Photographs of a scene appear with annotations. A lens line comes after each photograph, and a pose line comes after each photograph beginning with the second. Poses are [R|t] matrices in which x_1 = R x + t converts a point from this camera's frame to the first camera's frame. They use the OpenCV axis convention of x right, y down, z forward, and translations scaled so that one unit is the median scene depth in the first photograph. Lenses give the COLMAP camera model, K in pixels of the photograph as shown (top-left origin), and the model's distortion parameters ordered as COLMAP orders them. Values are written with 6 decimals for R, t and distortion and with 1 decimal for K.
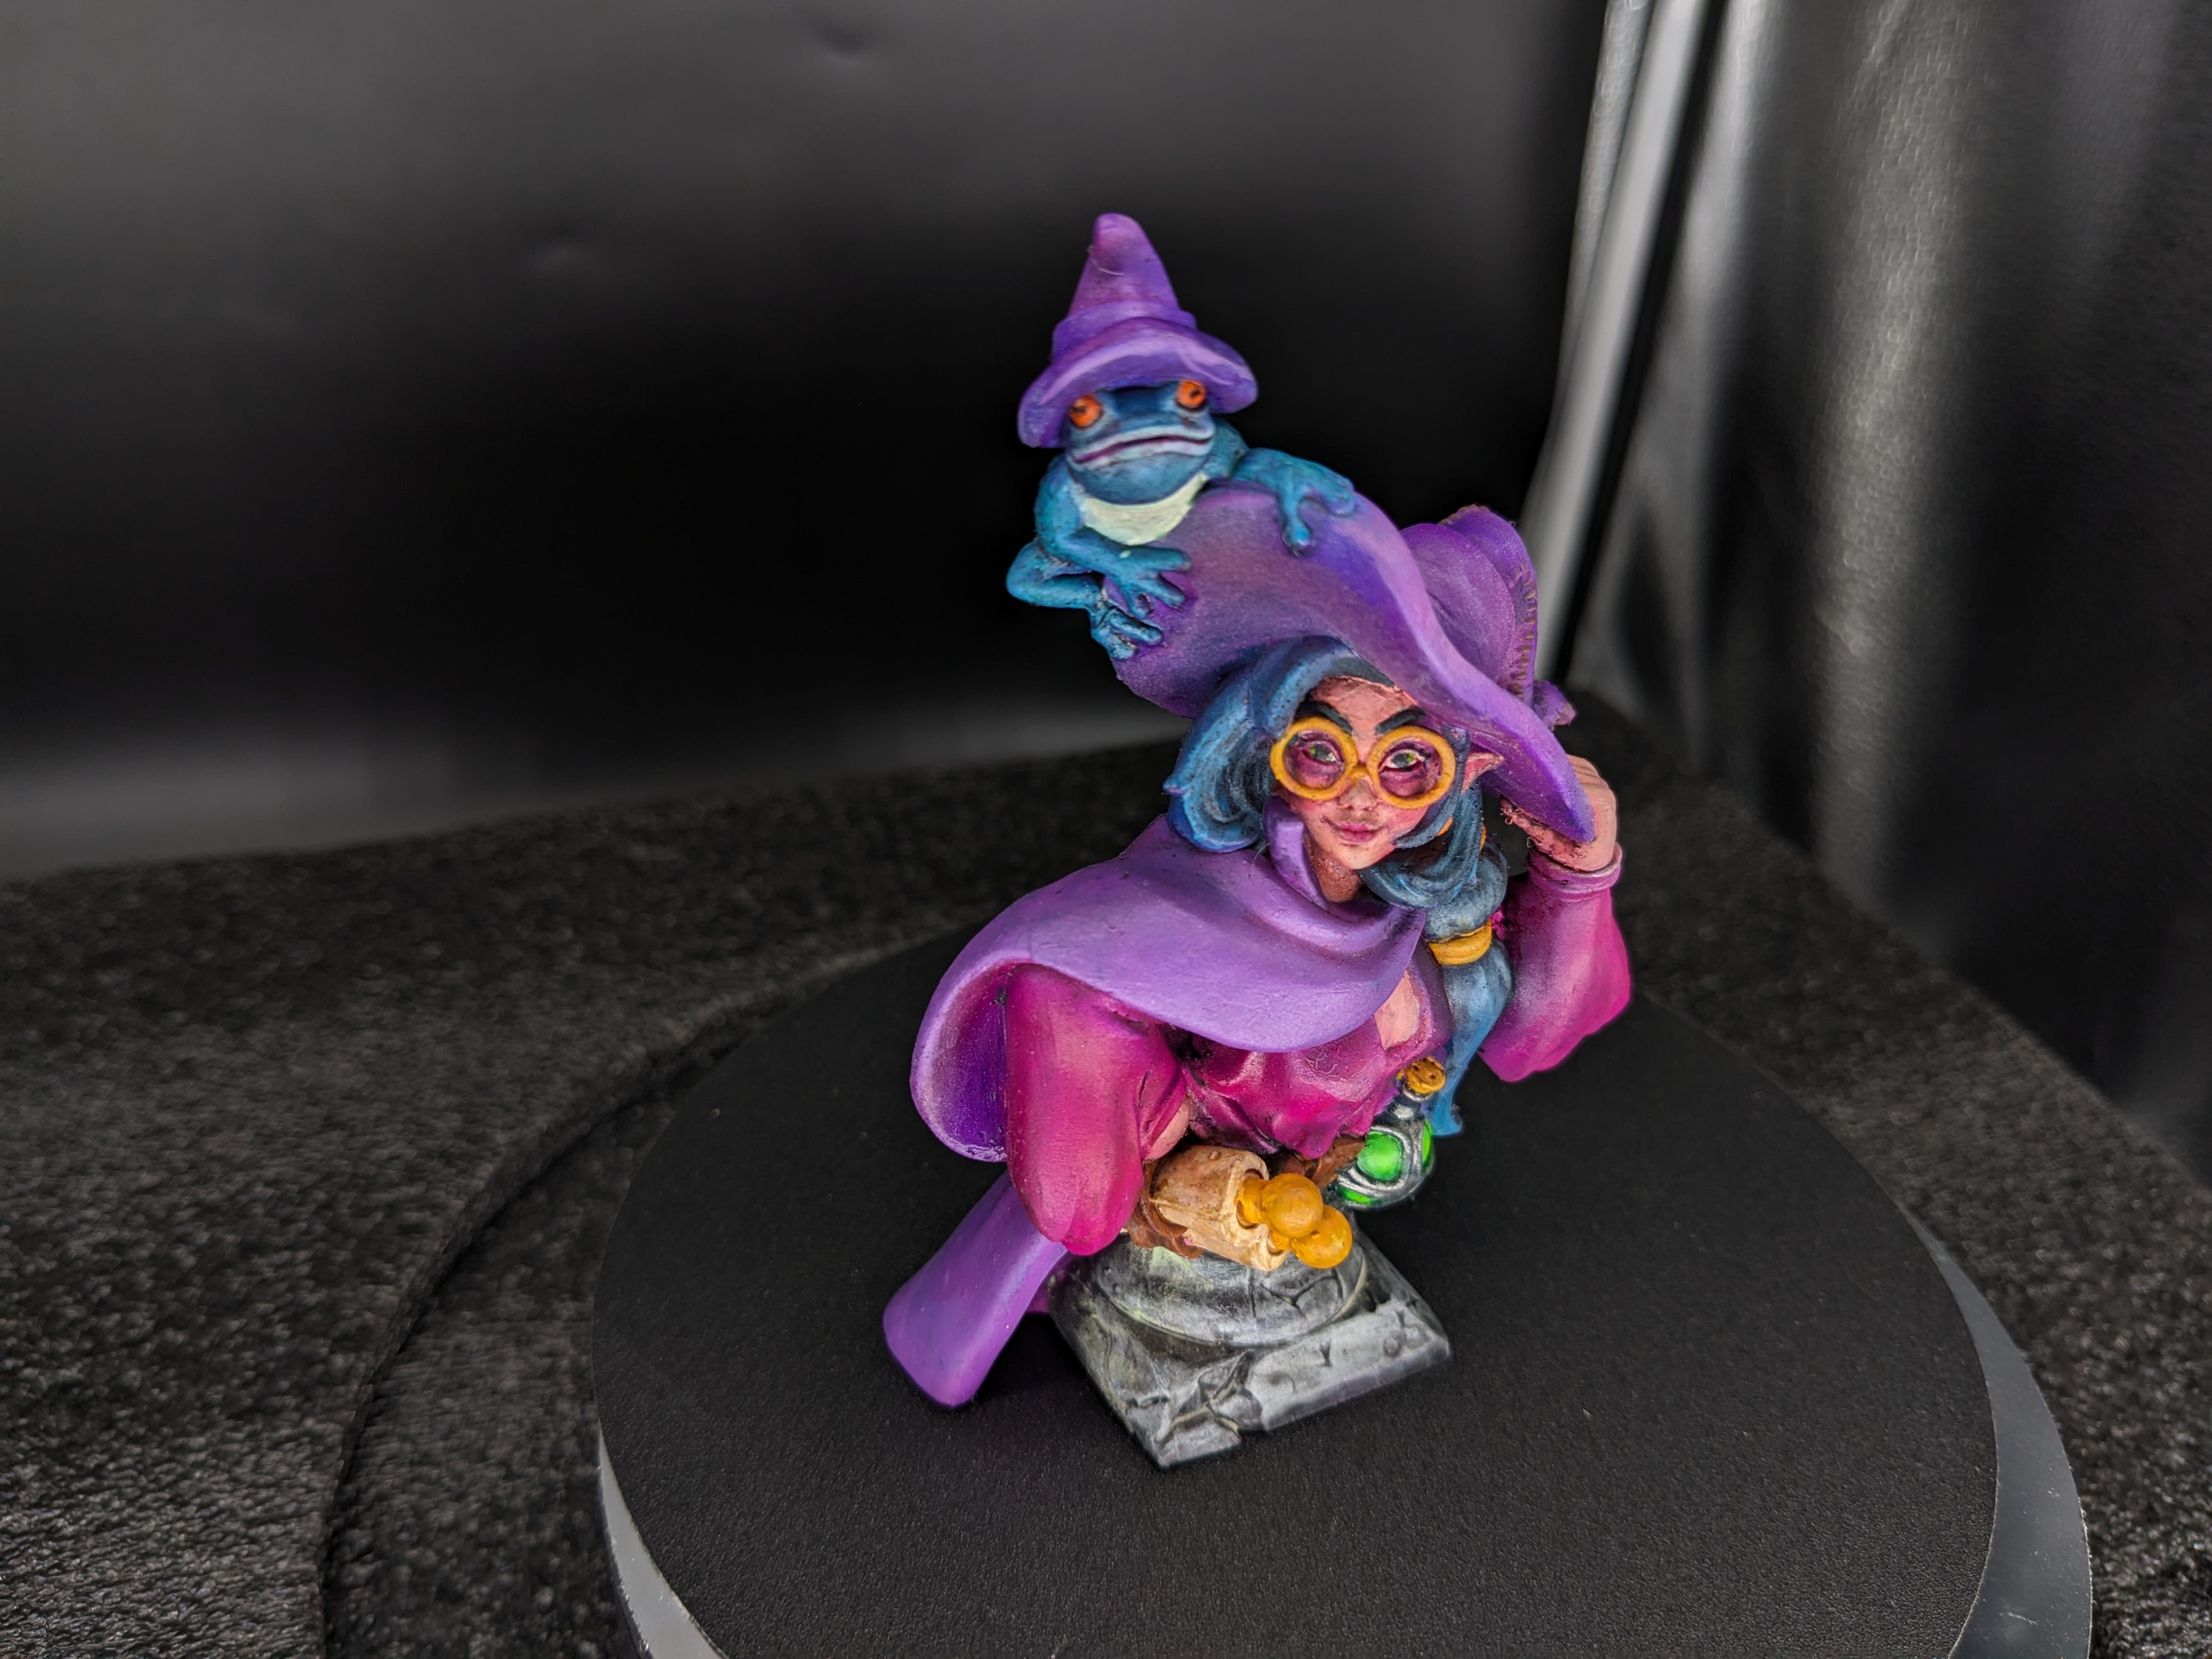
lens RADIAL K [[1740.8, 0, 1099.0], [0, 1740.8, 824.5], [0, 0, 1]] dist [0.010787, -0.028726]
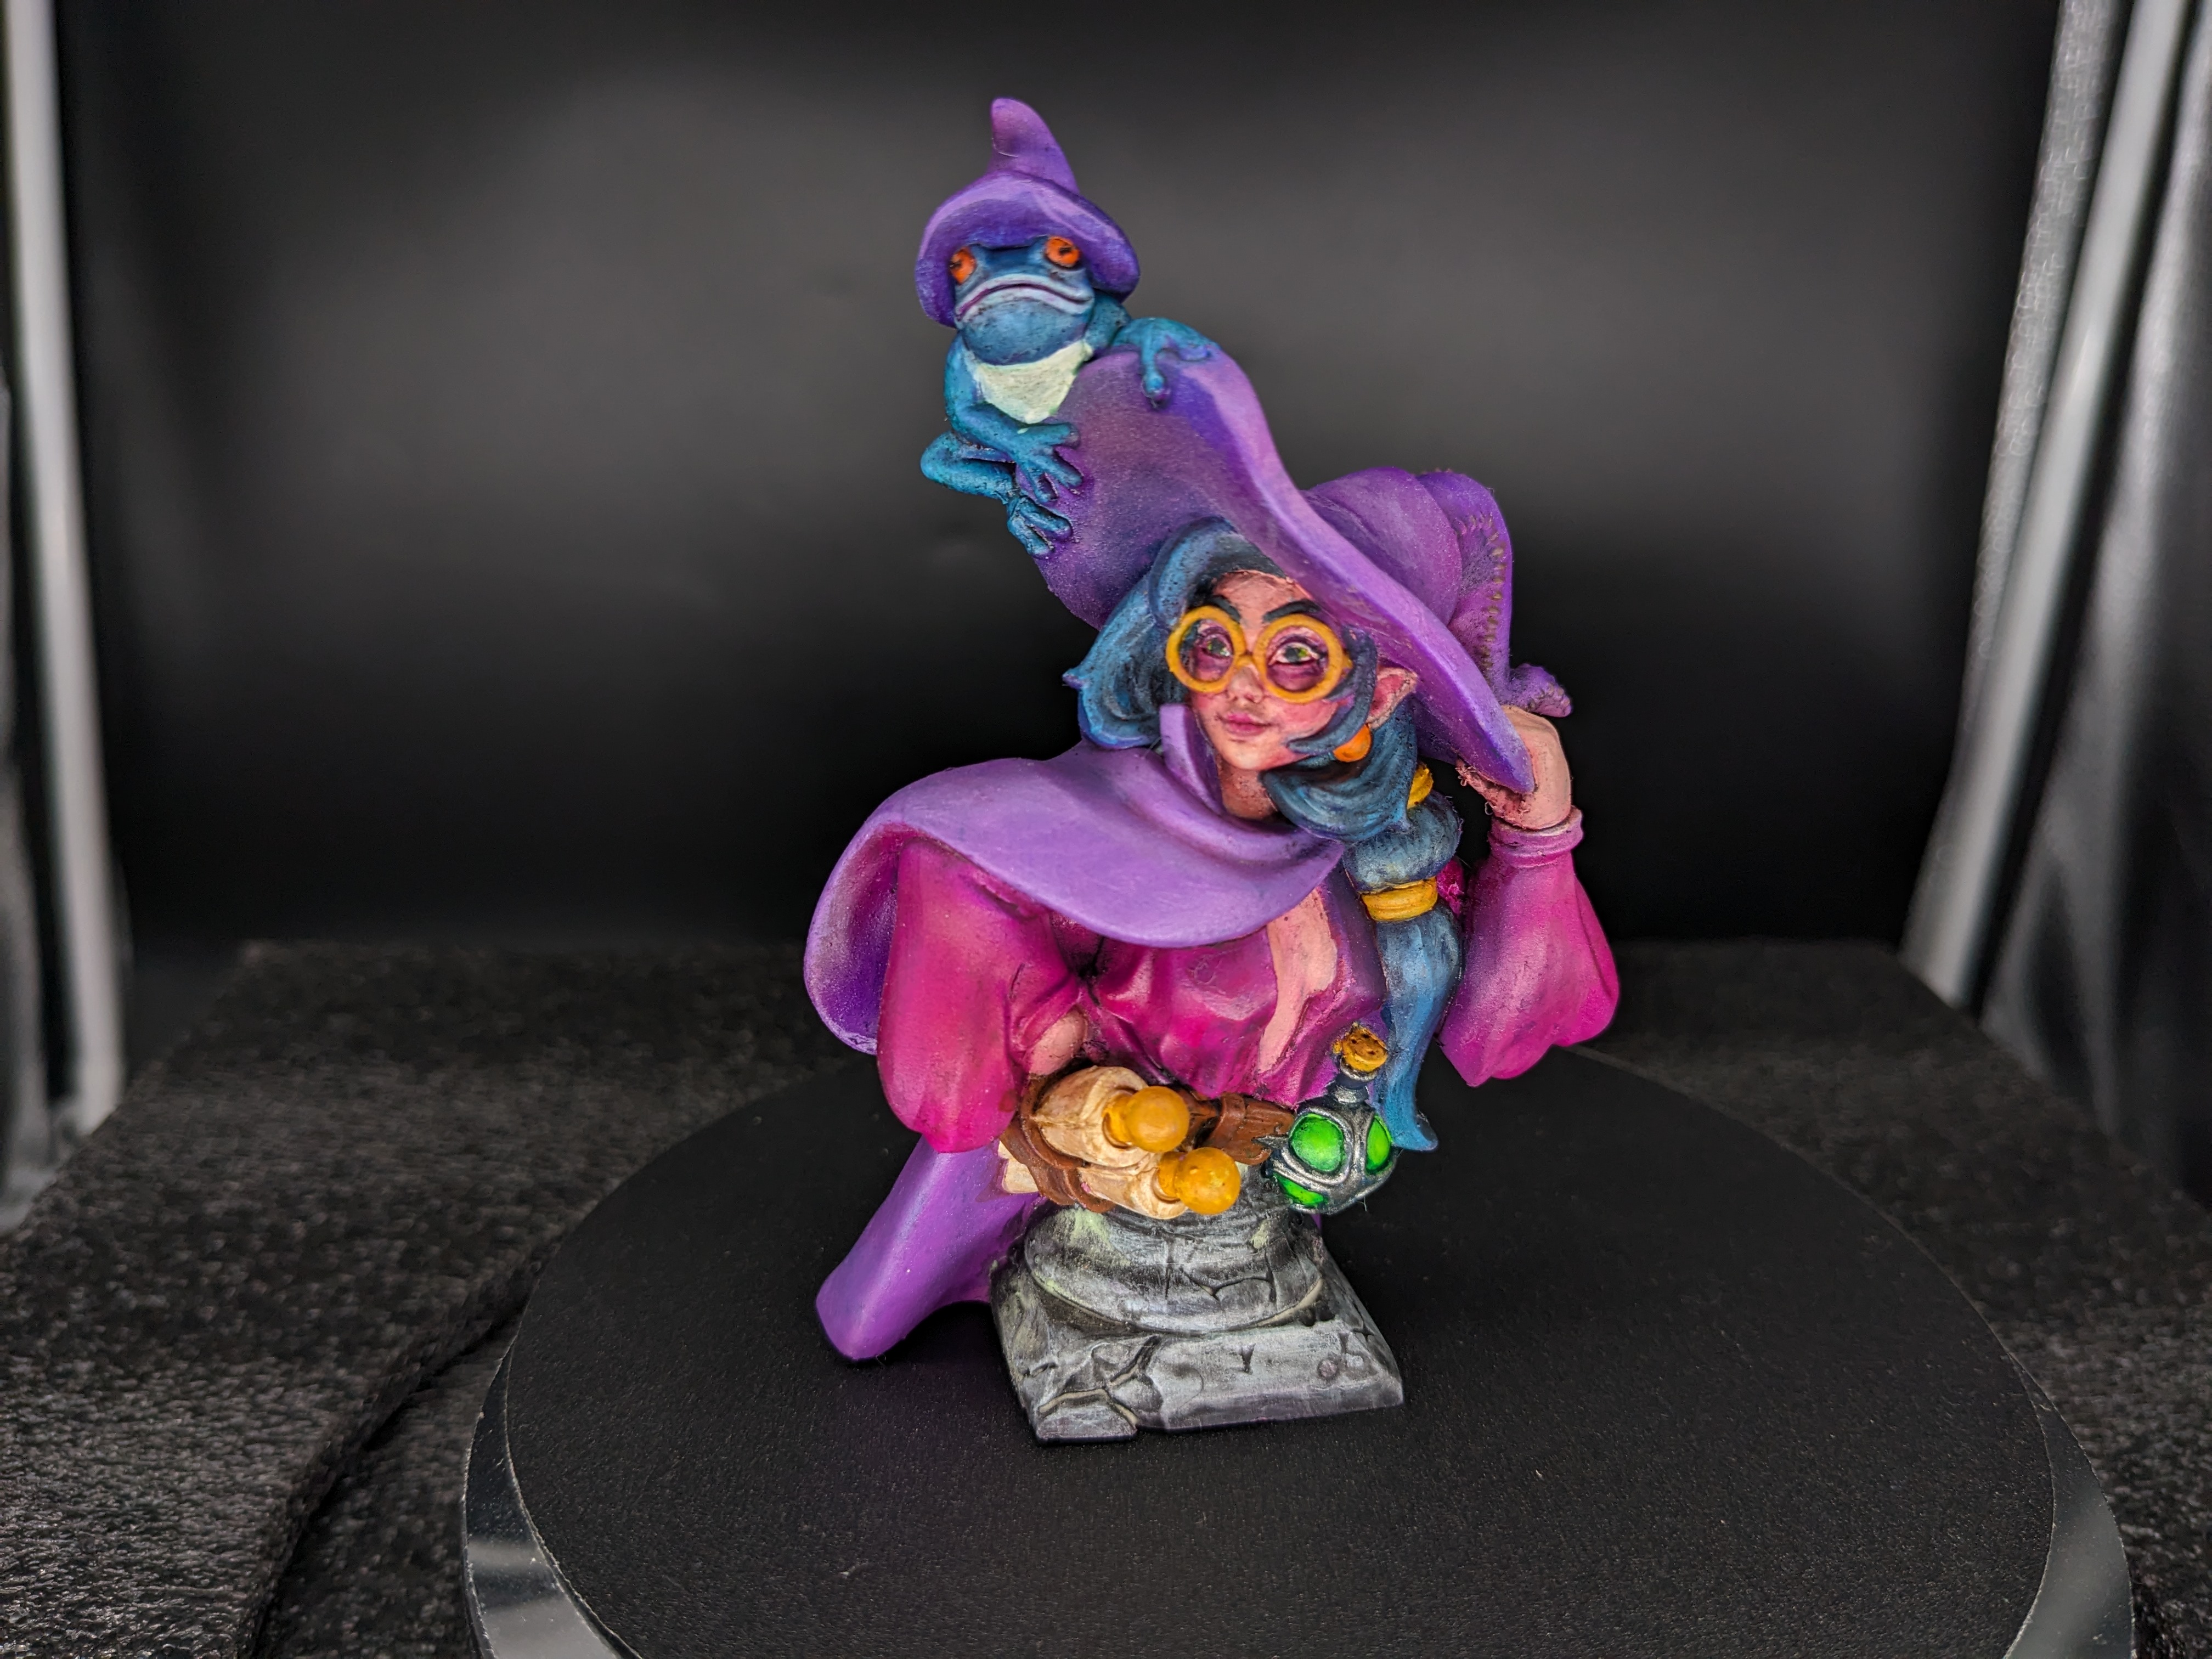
lens RADIAL K [[1740.8, 0, 1101.4], [0, 1740.8, 818.0], [0, 0, 1]] dist [0.010787, -0.028726]
pose [[0.972405, 0.066258, -0.223695, 0.246677], [-0.108672, 0.977091, -0.182987, 0.204885], [0.206445, 0.202247, 0.957328, 0.046547]]
